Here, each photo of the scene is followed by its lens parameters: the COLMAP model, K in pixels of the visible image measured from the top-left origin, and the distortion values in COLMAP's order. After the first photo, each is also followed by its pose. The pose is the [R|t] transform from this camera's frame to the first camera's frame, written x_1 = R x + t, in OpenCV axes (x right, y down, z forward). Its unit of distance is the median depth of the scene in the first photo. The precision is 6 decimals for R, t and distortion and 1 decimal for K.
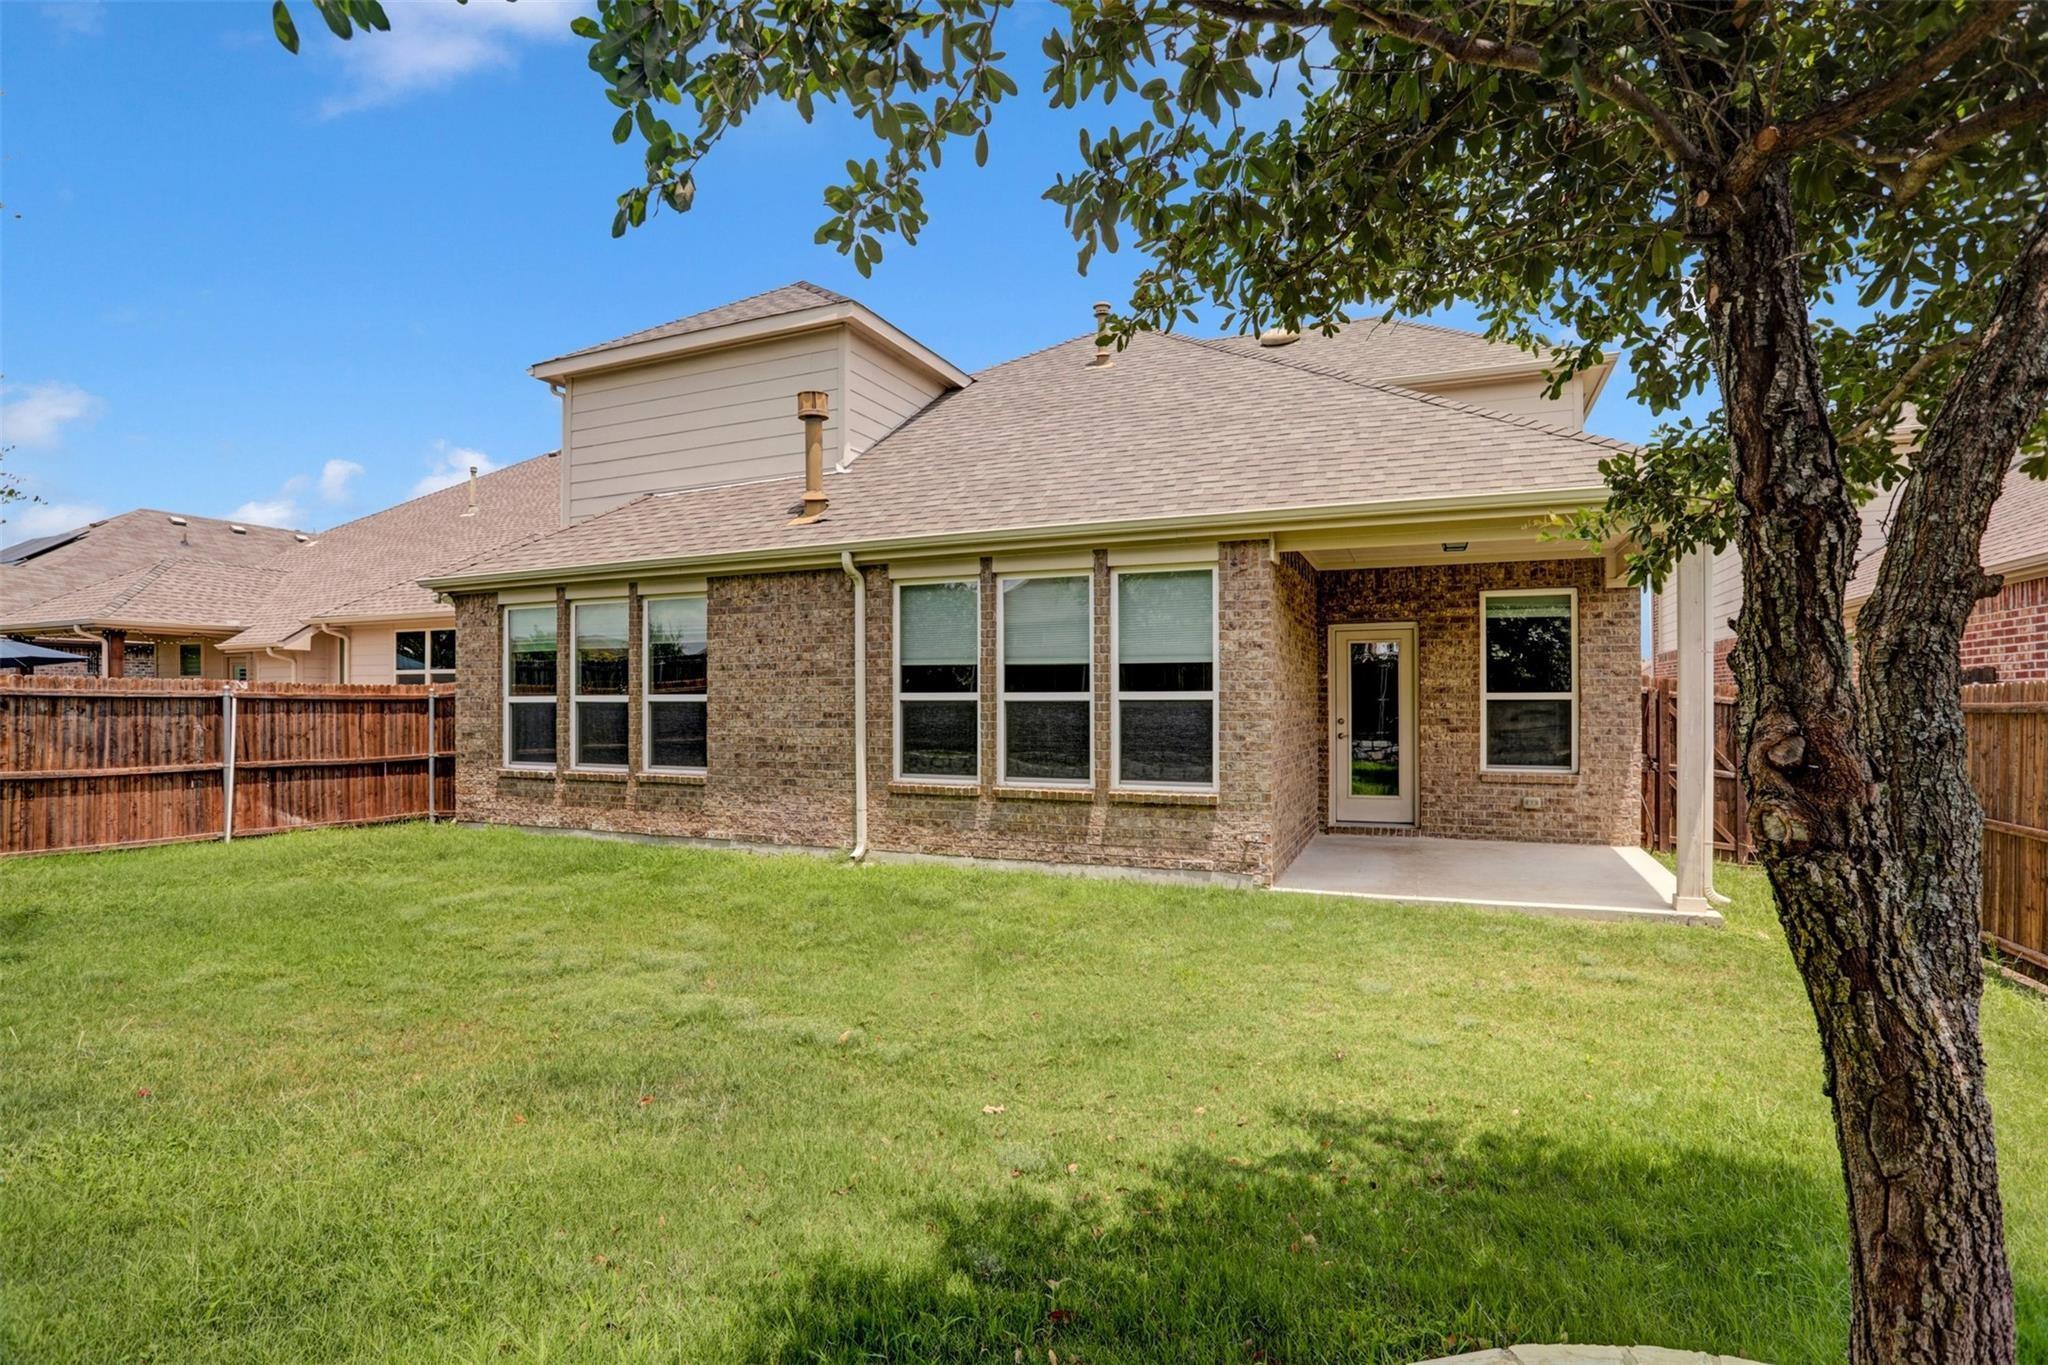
lens RADIAL K [[1037.4, 0, 1035.5], [0, 1037.4, 703.1], [0, 0, 1]] dist [-0.069767, 0.029231]
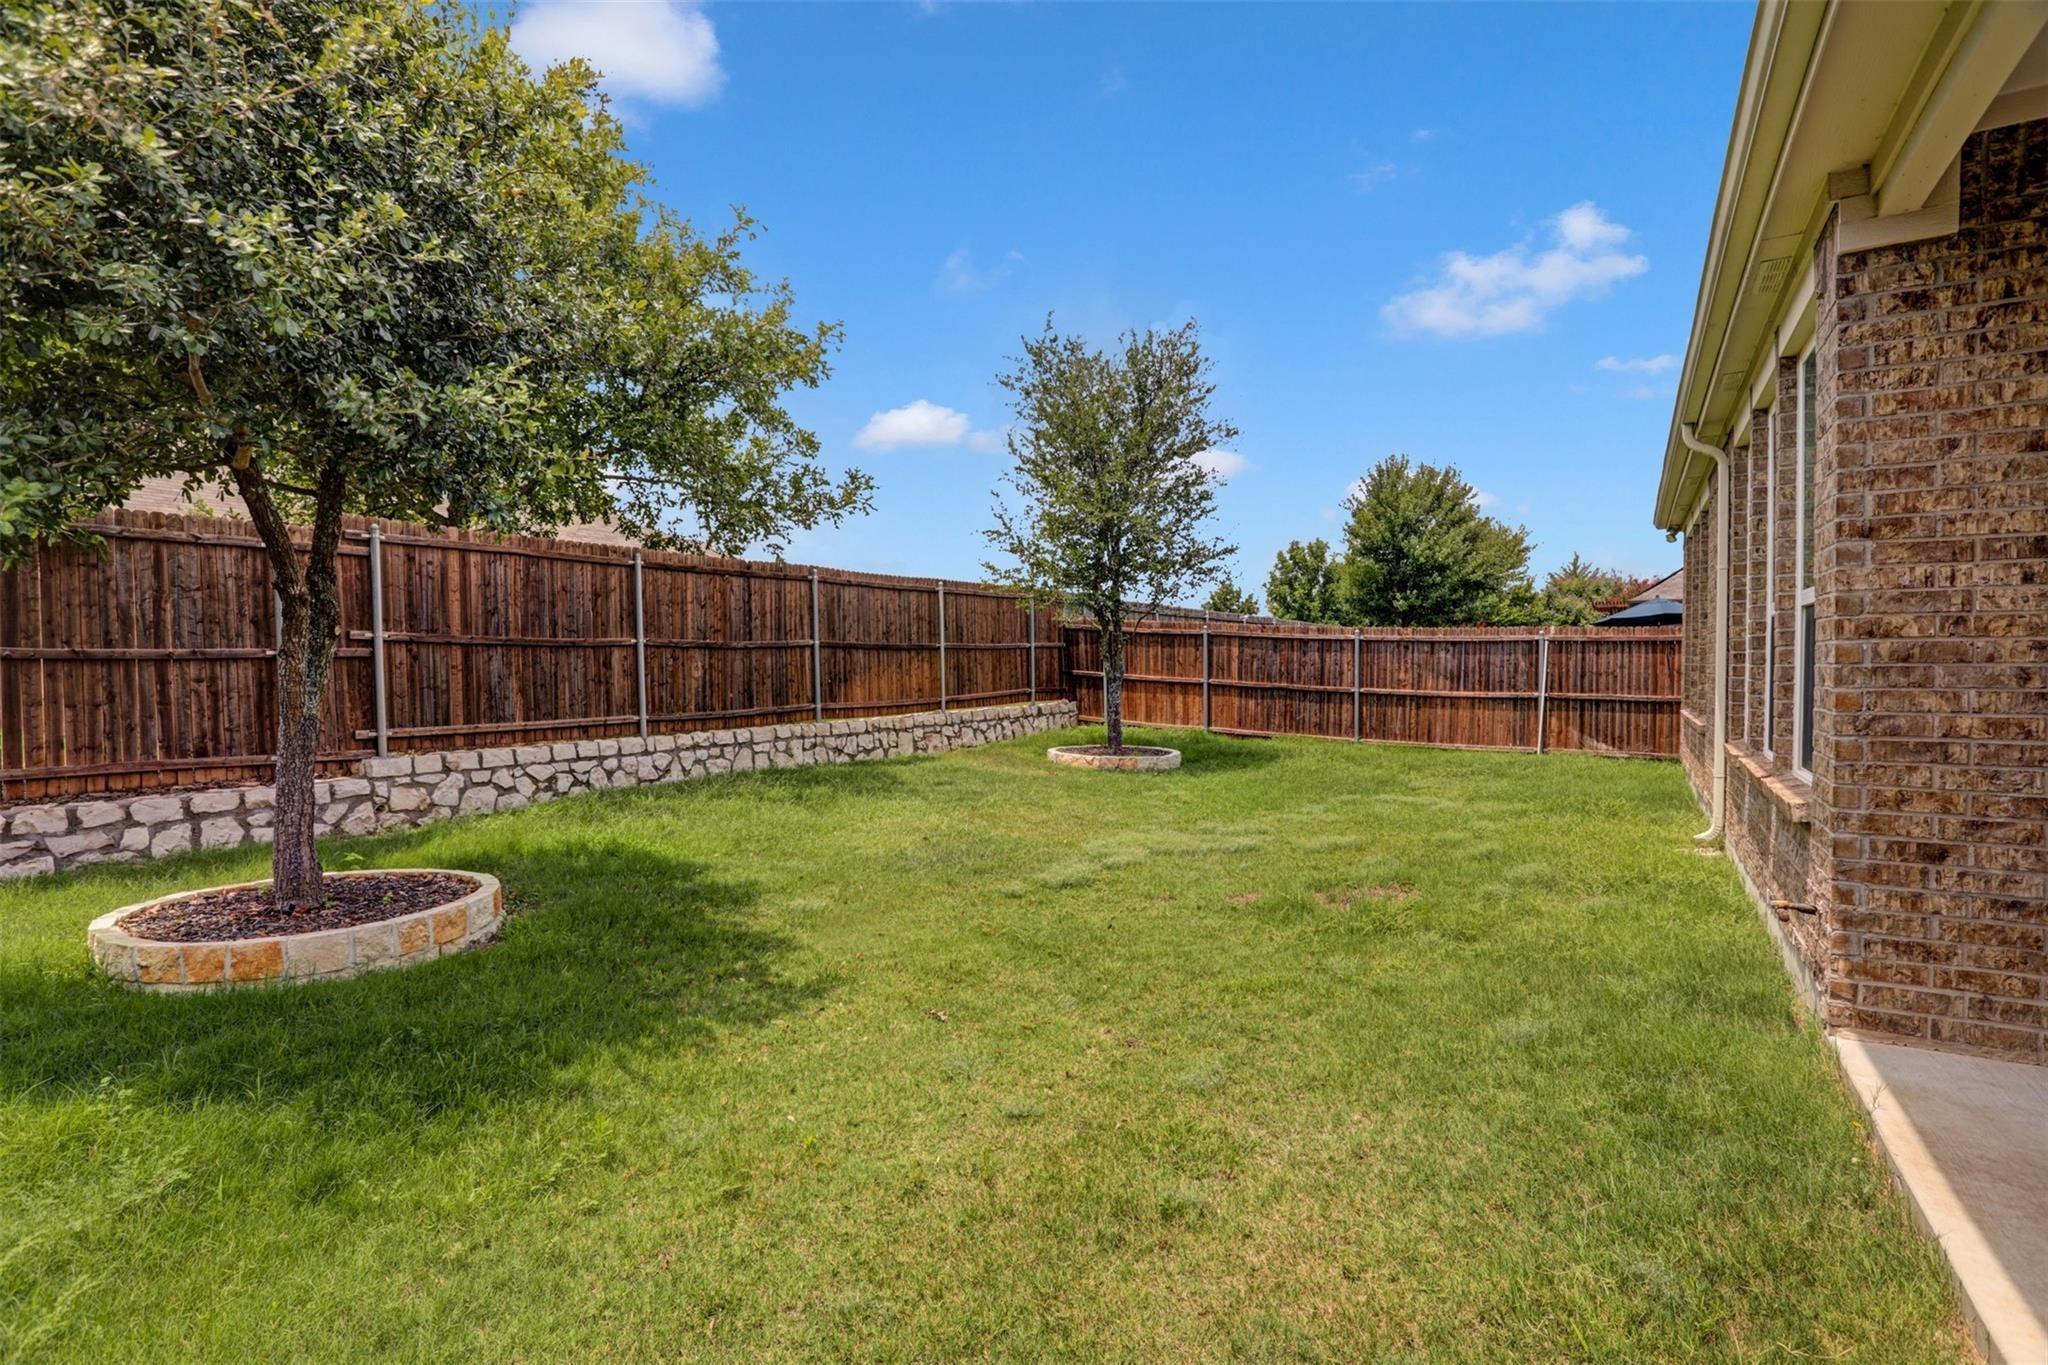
lens RADIAL K [[1037.4, 0, 1035.5], [0, 1037.4, 703.1], [0, 0, 1]] dist [-0.069767, 0.029231]
pose [[-0.175959, 0.038590, -0.983641, 0.572288], [-0.000172, 0.999230, 0.039233, 0.023134], [0.984398, 0.007073, -0.175817, 0.619549]]
